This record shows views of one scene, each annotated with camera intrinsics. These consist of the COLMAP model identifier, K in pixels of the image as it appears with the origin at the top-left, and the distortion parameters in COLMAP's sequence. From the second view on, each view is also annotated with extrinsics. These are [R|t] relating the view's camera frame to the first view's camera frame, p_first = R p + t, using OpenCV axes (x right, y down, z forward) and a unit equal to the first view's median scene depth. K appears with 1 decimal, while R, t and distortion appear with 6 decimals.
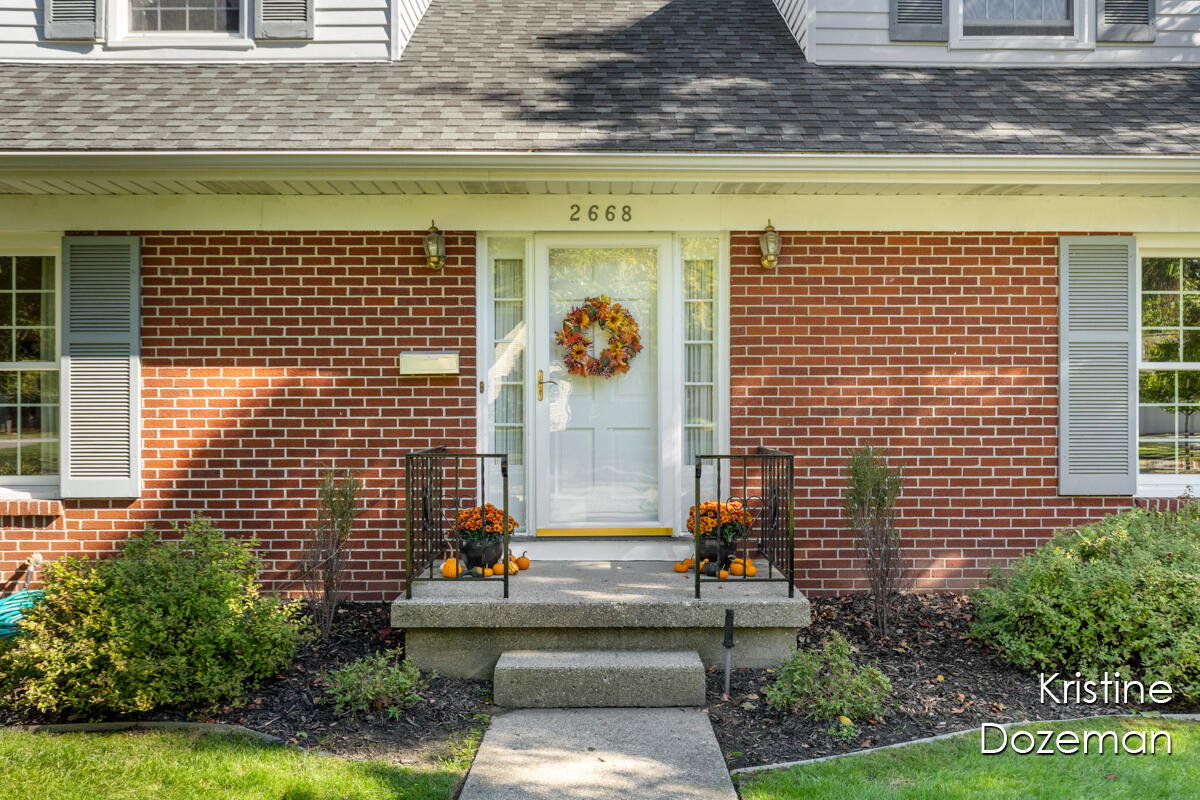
lens RADIAL K [[915.5, 0, 599.5], [0, 915.5, 397.6], [0, 0, 1]] dist [-0.001867, 0.001389]
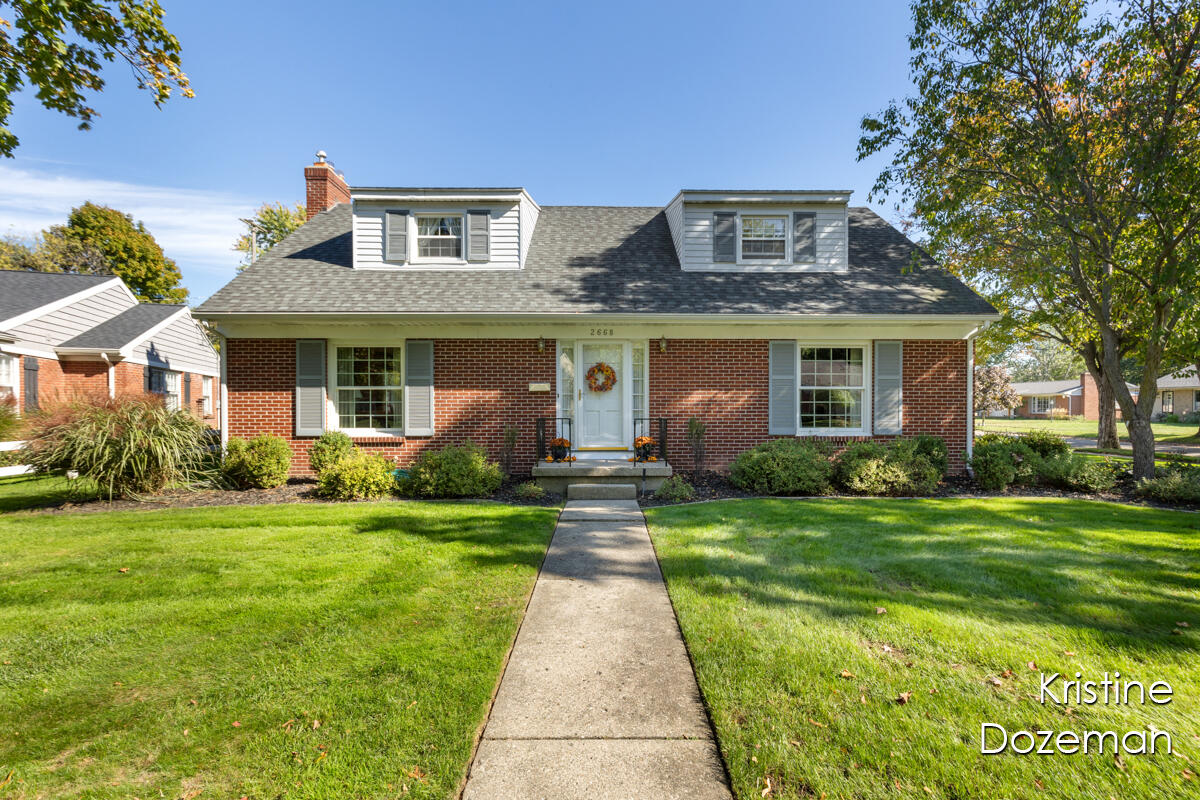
lens RADIAL K [[547.8, 0, 602.4], [0, 547.8, 402.0], [0, 0, 1]] dist [0.003426, 0.001011]
pose [[0.999983, 0.000362, 0.005838, -0.006192], [-0.000366, 1.000000, 0.000680, 0.006328], [-0.005838, -0.000682, 0.999983, -0.642353]]
